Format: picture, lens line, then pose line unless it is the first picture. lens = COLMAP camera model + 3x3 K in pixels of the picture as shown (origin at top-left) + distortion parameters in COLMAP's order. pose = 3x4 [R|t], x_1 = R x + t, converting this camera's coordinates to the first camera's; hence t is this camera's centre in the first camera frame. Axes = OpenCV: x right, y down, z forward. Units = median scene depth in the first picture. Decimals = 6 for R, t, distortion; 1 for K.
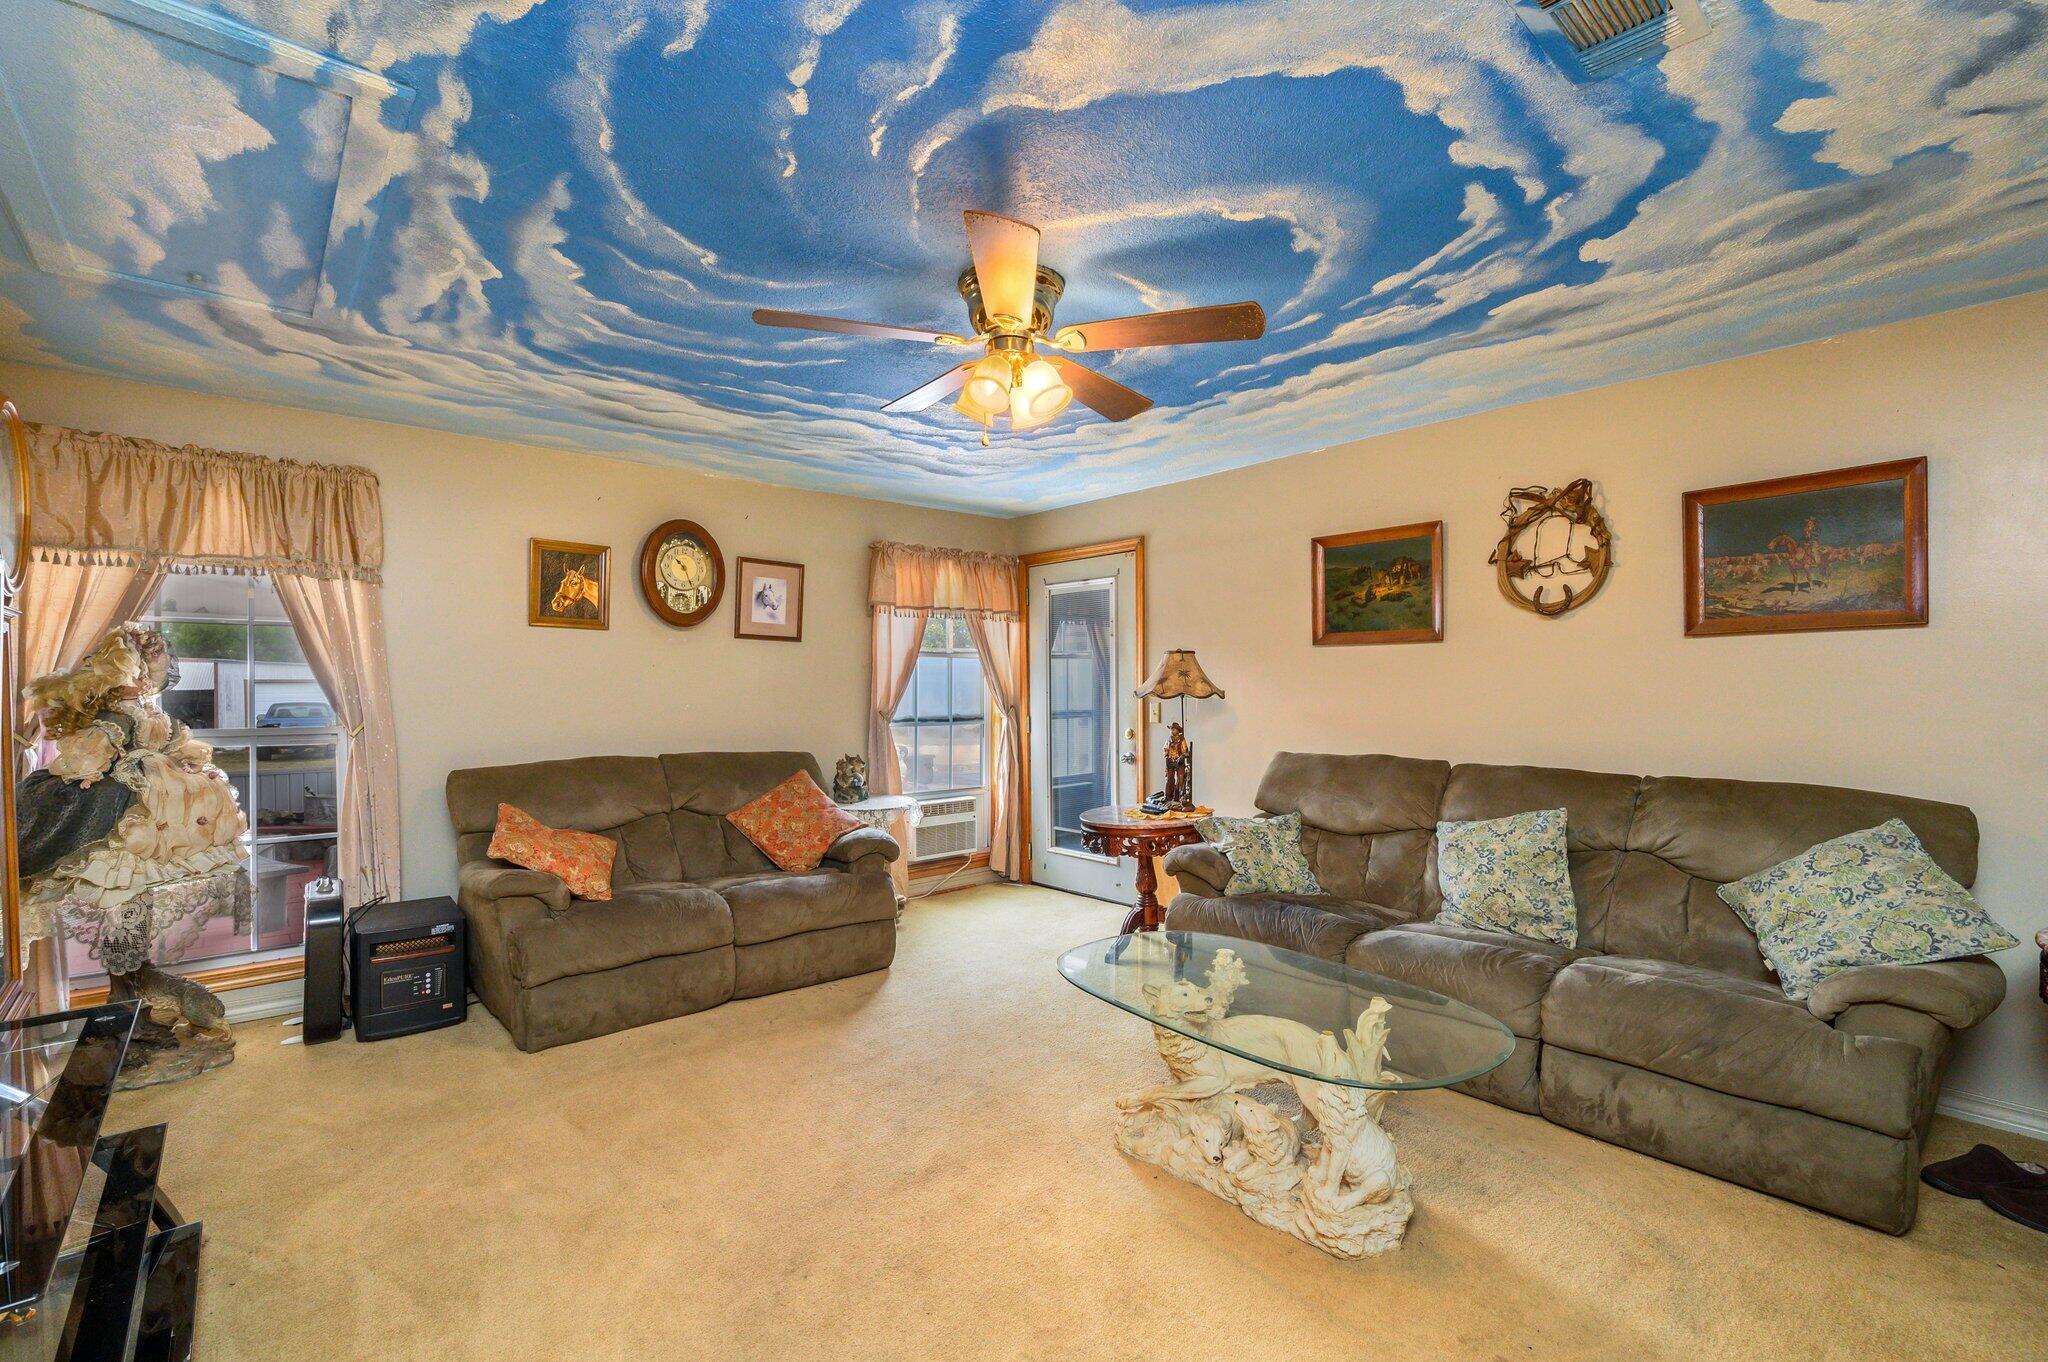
lens RADIAL K [[873.1, 0, 1022.2], [0, 873.1, 693.5], [0, 0, 1]] dist [-0.004170, 0.000048]
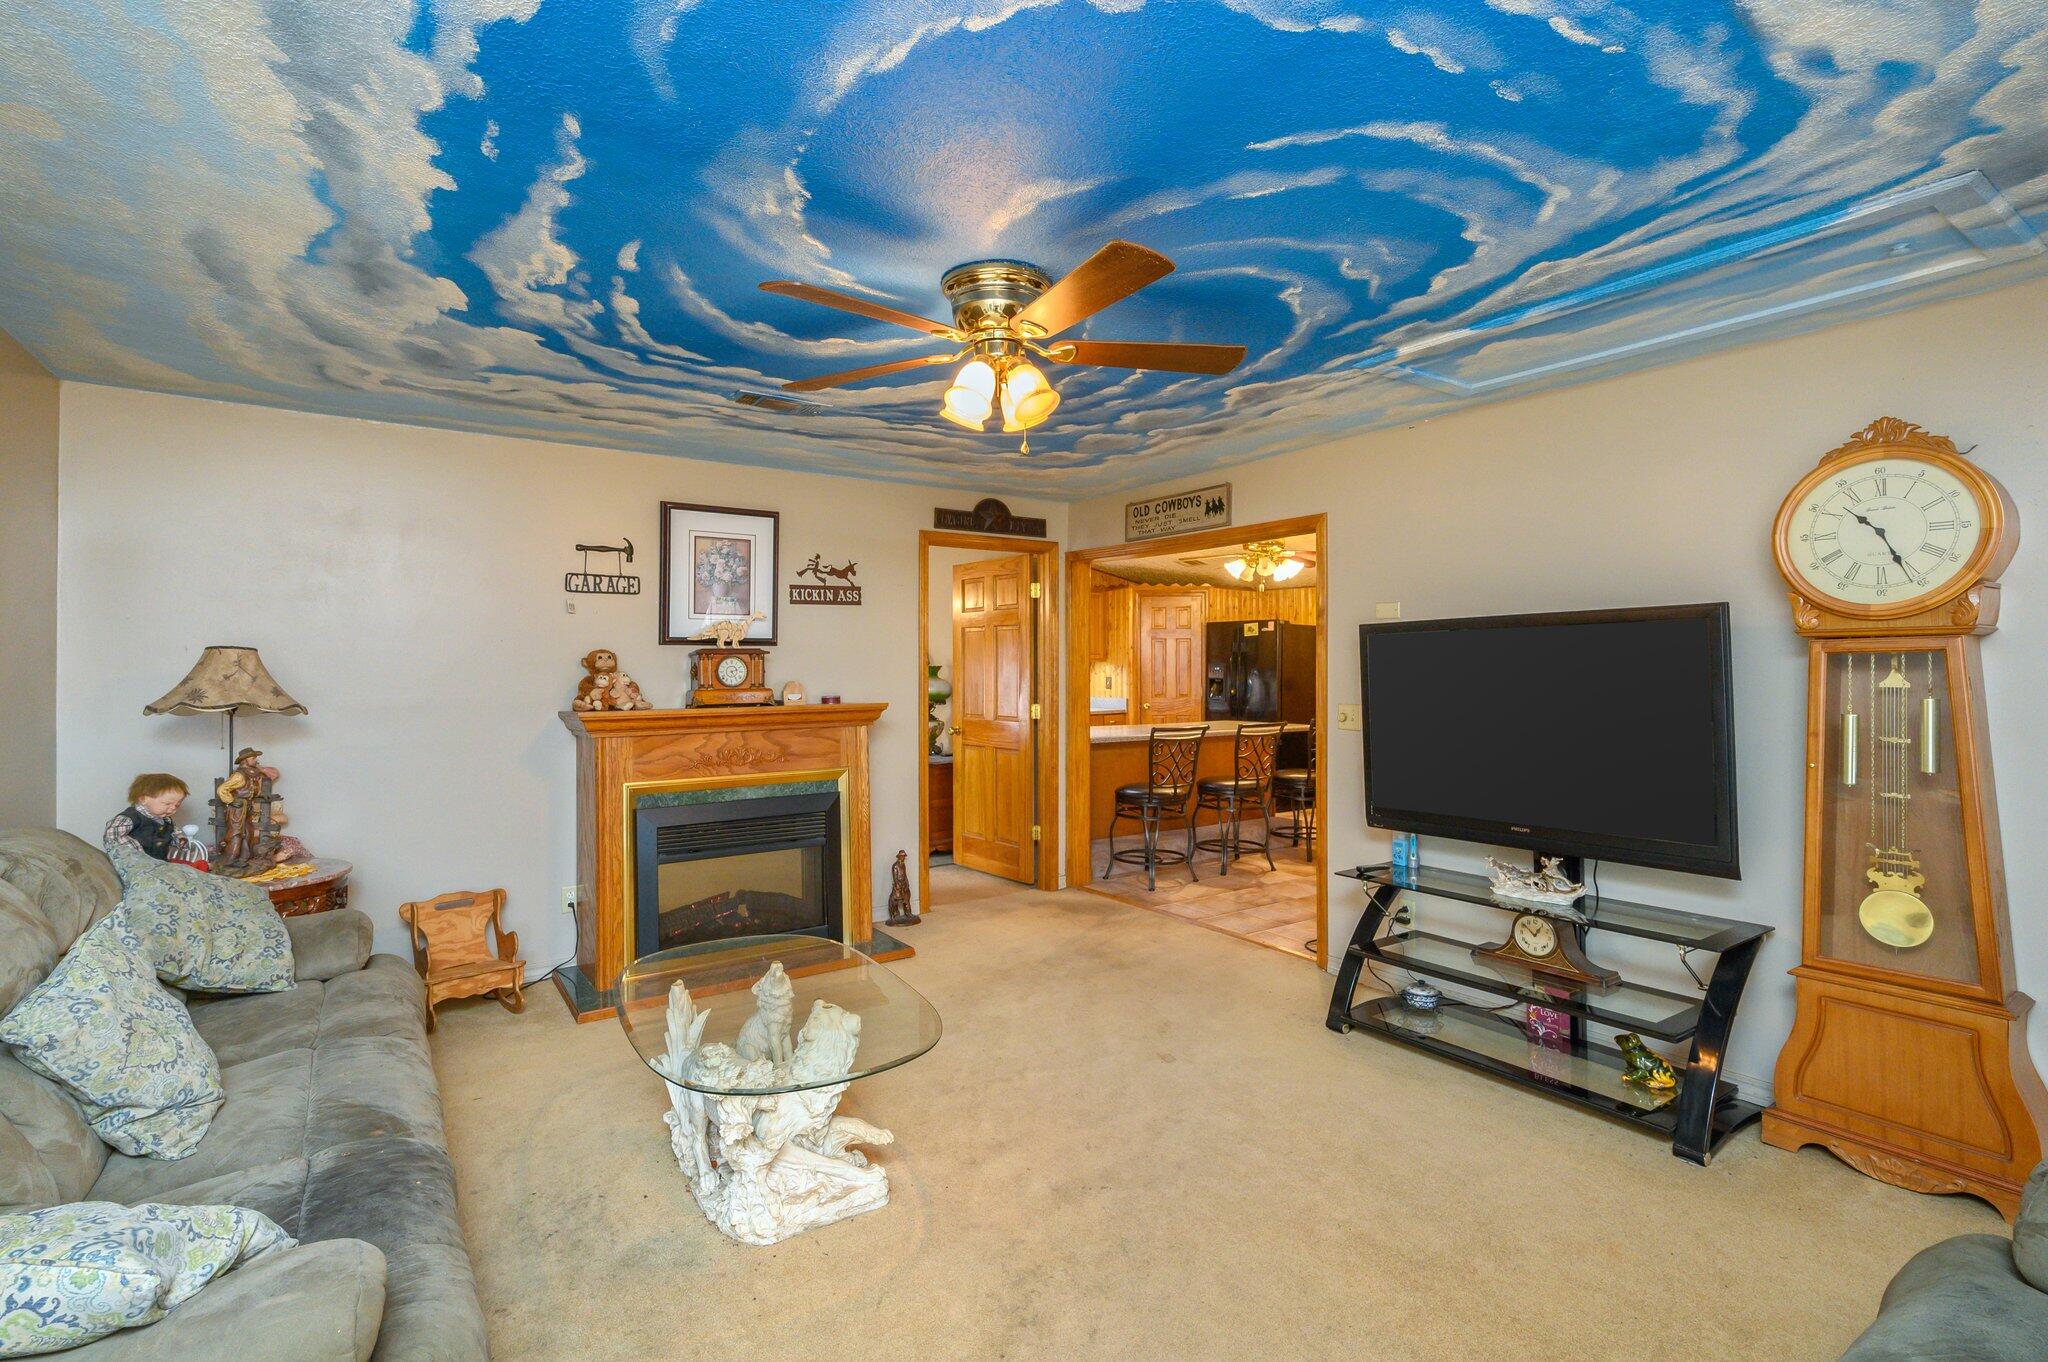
lens RADIAL K [[961.7, 0, 1029.0], [0, 961.7, 665.7], [0, 0, 1]] dist [0.001803, 0.000157]
pose [[-0.994533, 0.004460, 0.104326, -0.122090], [0.005558, 0.999932, 0.010237, -0.047041], [-0.104274, 0.010761, -0.994490, 1.615541]]
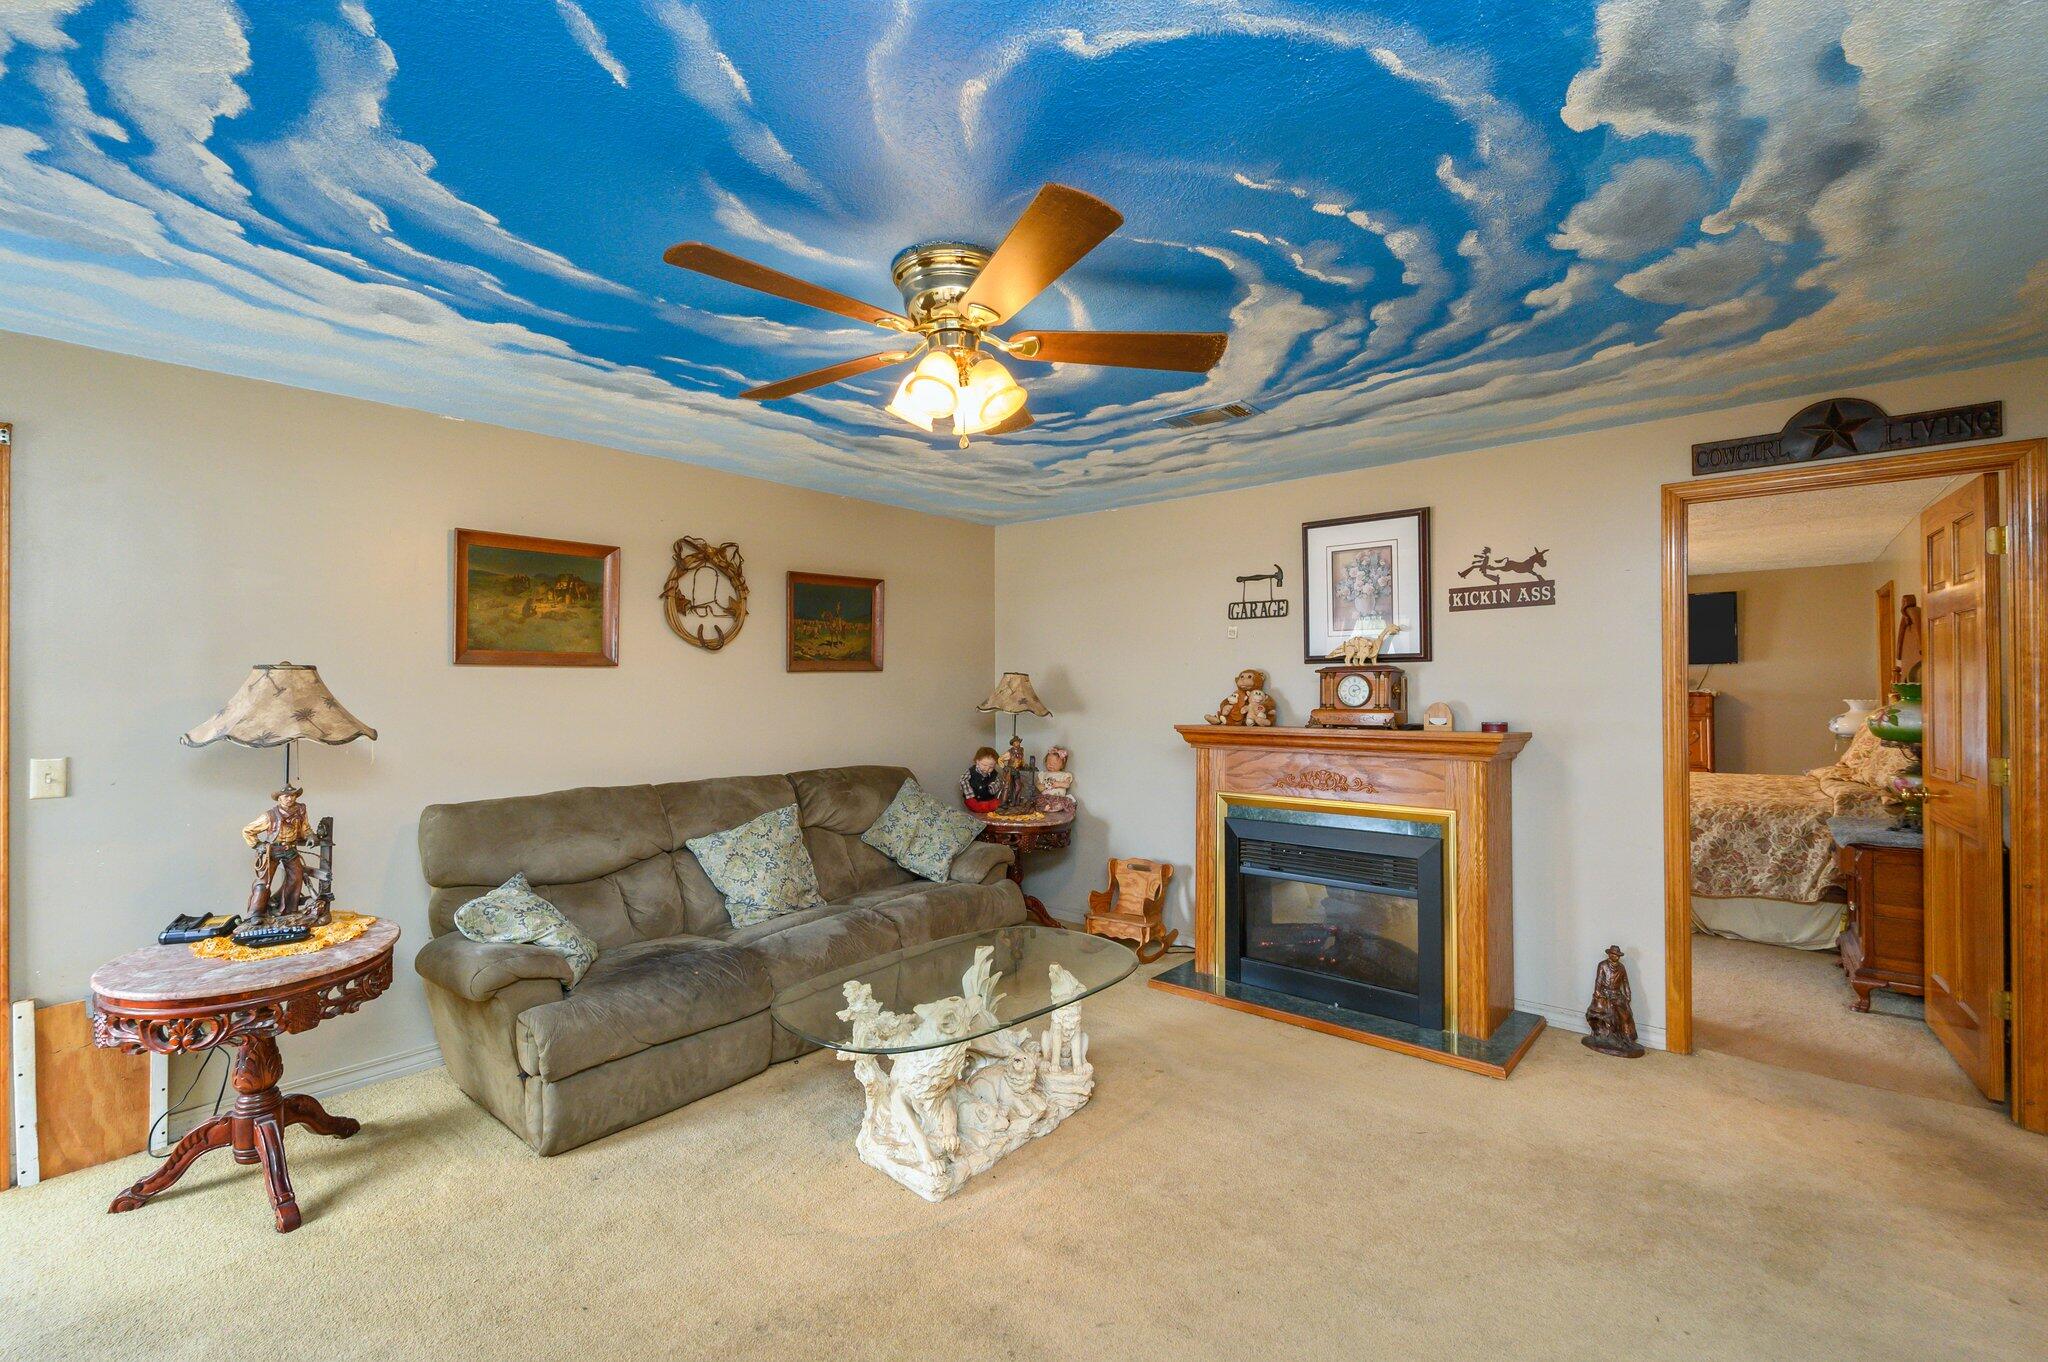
lens RADIAL K [[873.1, 0, 1012.6], [0, 873.1, 684.5], [0, 0, 1]] dist [-0.004170, 0.000048]
pose [[-0.130925, 0.001675, 0.991391, -0.700955], [0.013988, 0.999902, 0.000158, -0.041631], [-0.991294, 0.013888, -0.130935, 0.835610]]
